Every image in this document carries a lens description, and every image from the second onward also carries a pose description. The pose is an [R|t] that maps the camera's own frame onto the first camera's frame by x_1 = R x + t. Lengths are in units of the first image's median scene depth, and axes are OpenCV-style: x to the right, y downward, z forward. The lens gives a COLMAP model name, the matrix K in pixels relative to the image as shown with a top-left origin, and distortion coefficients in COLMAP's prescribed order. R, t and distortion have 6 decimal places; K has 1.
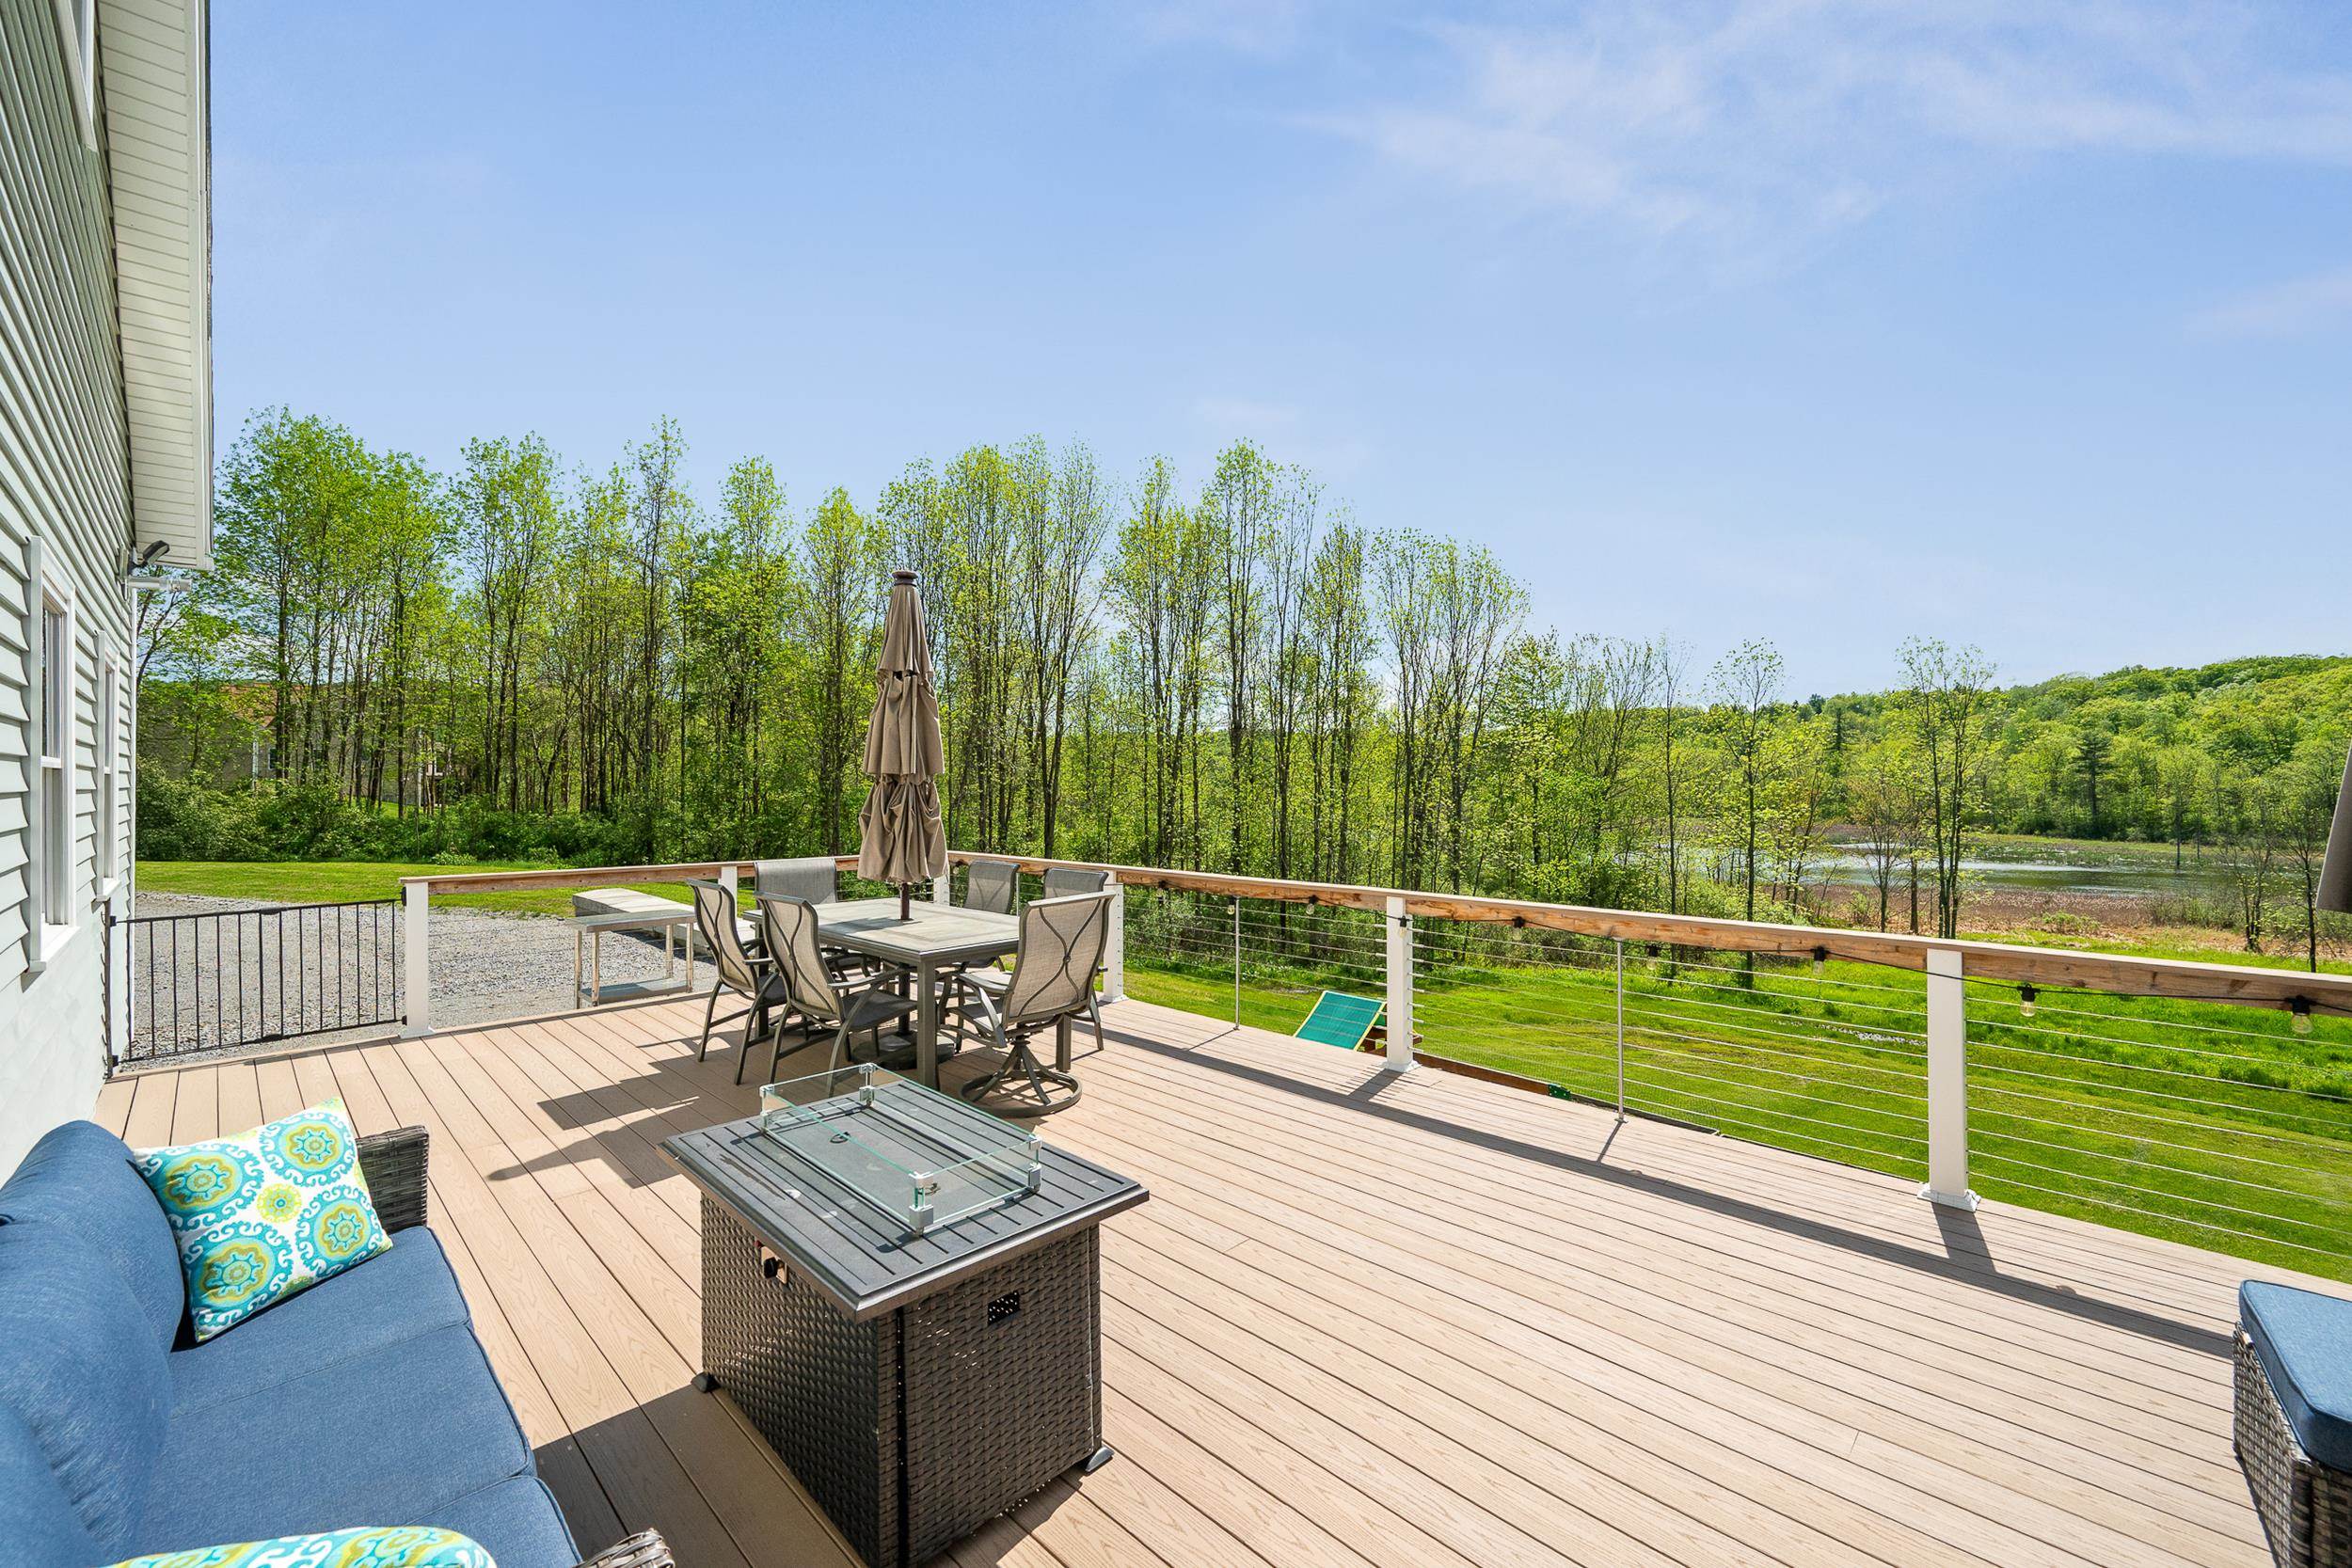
lens RADIAL K [[939.4, 0, 1178.0], [0, 939.4, 787.0], [0, 0, 1]] dist [-0.001497, -0.000017]
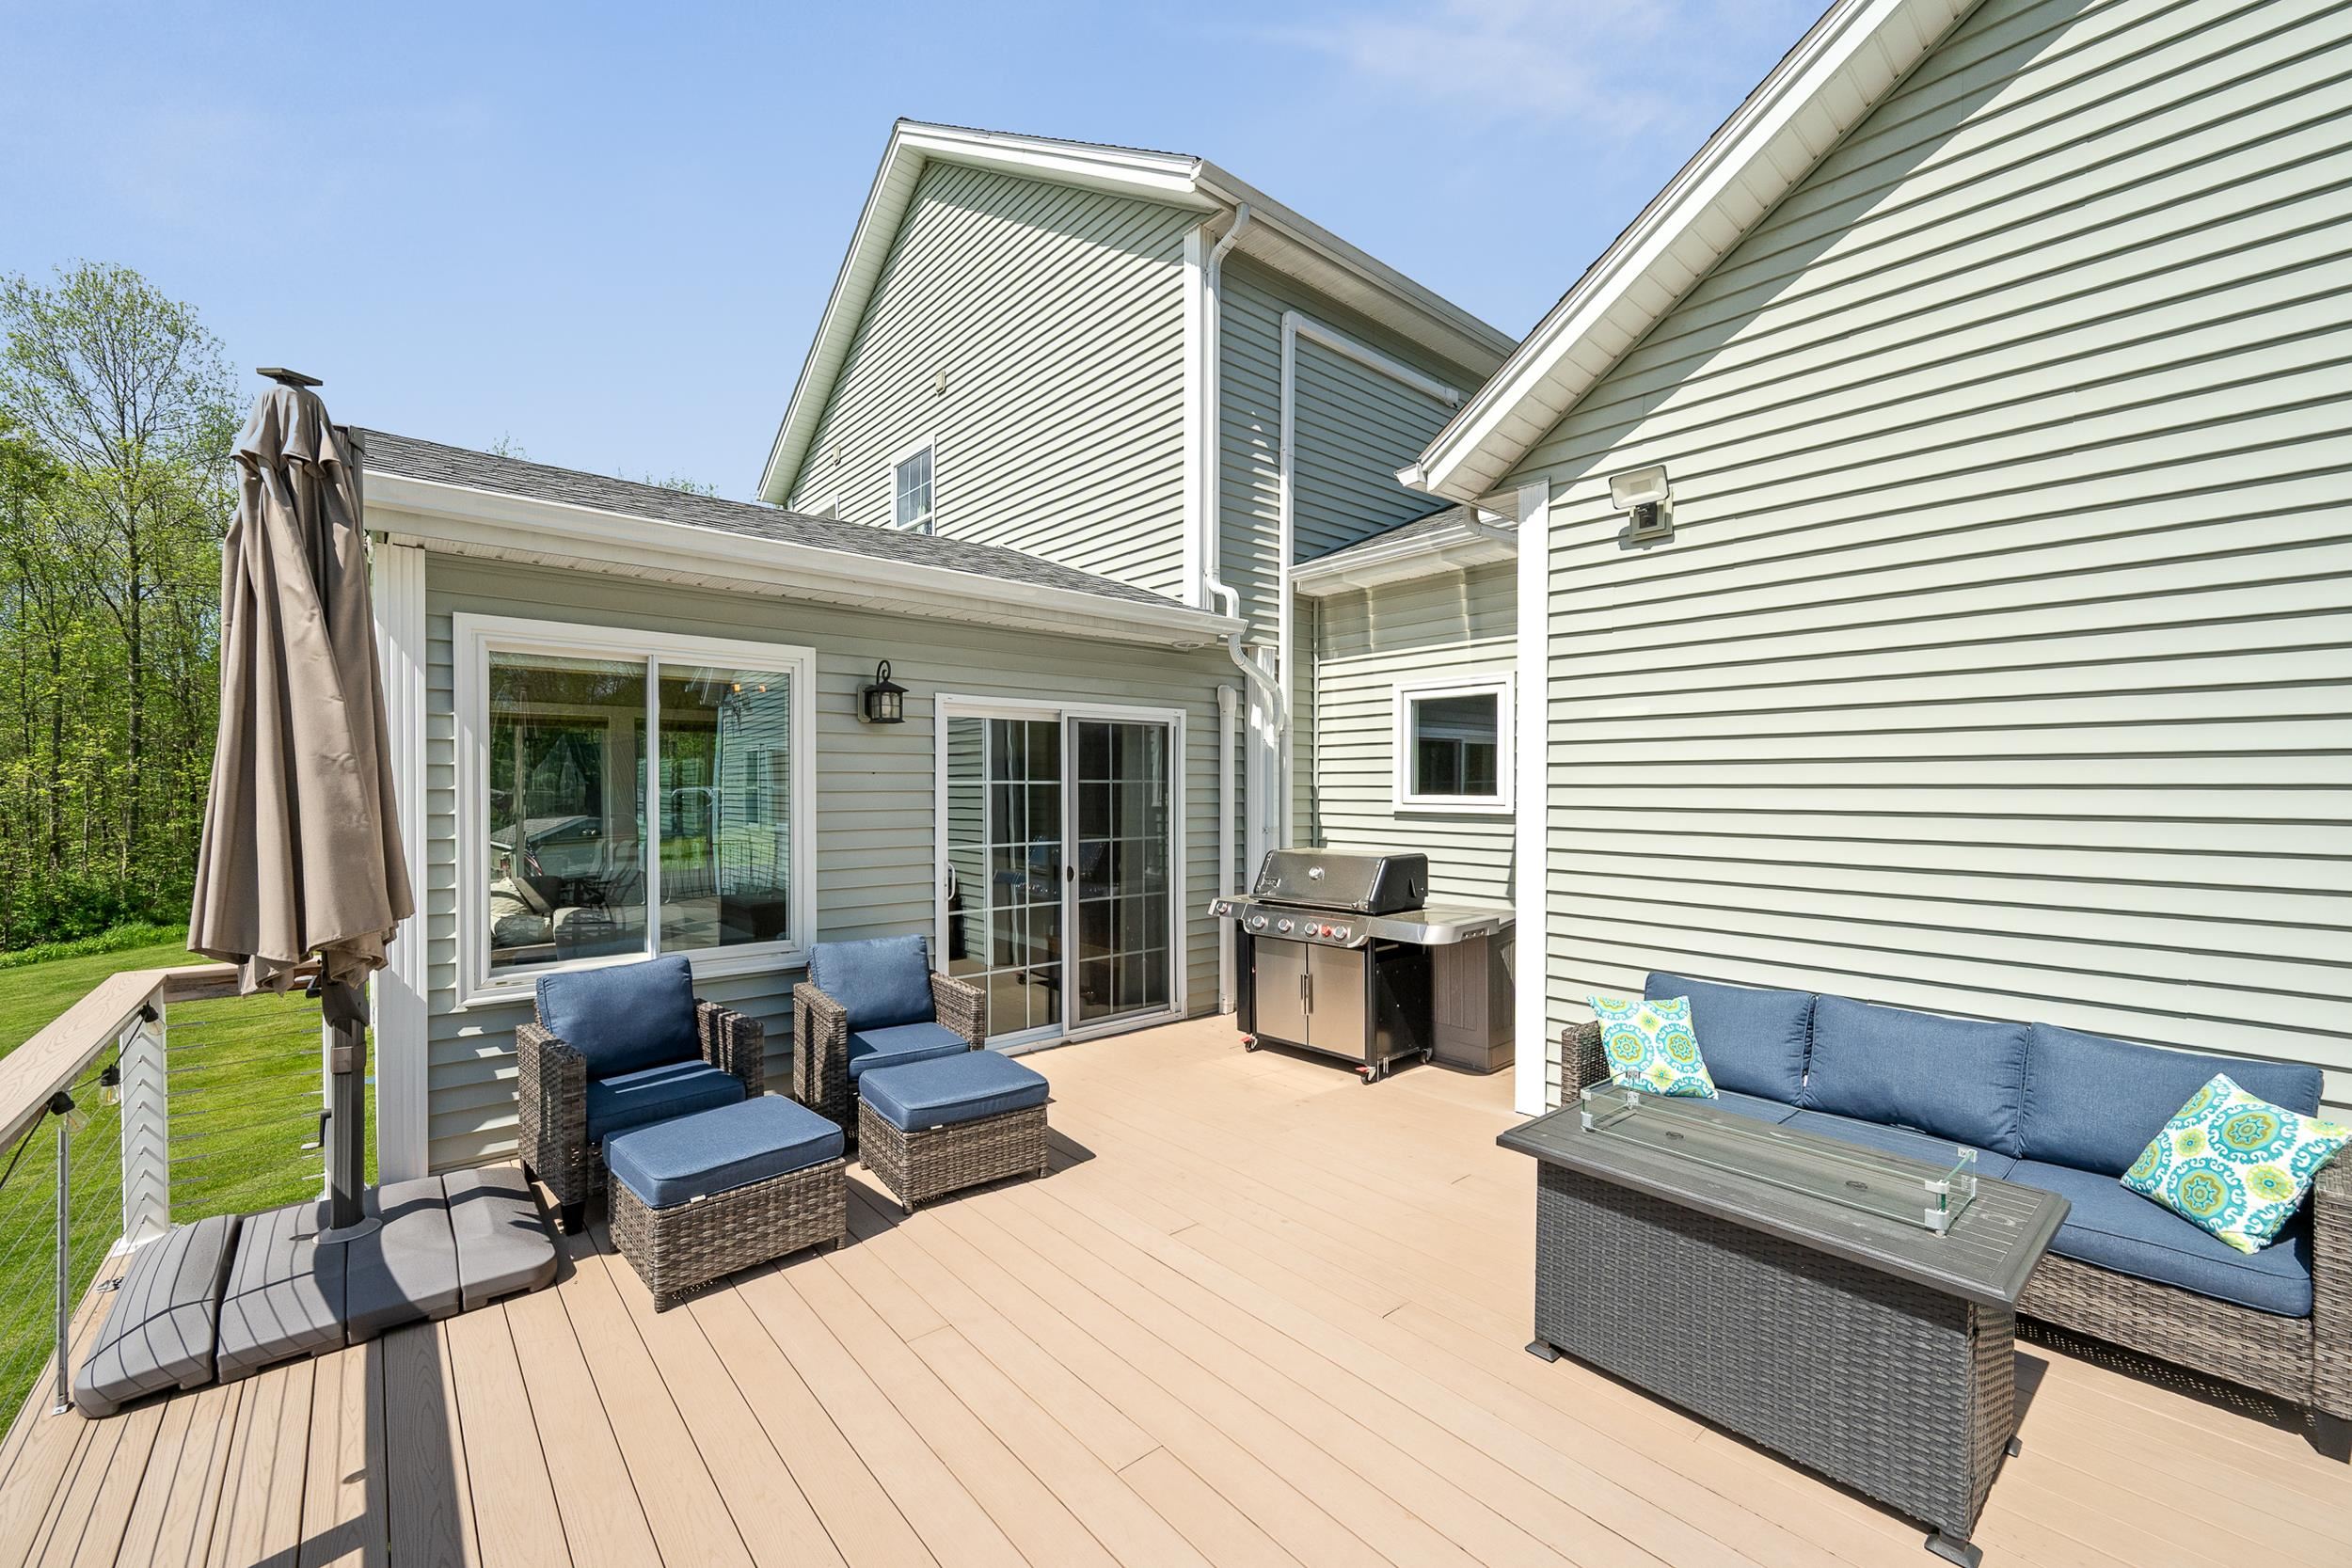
lens RADIAL K [[939.4, 0, 1171.9], [0, 939.4, 790.6], [0, 0, 1]] dist [-0.001497, -0.000017]
pose [[-0.995678, -0.004037, 0.092784, 0.296311], [-0.003771, 0.999988, 0.003048, -0.041334], [-0.092795, 0.002685, -0.995682, 2.337255]]
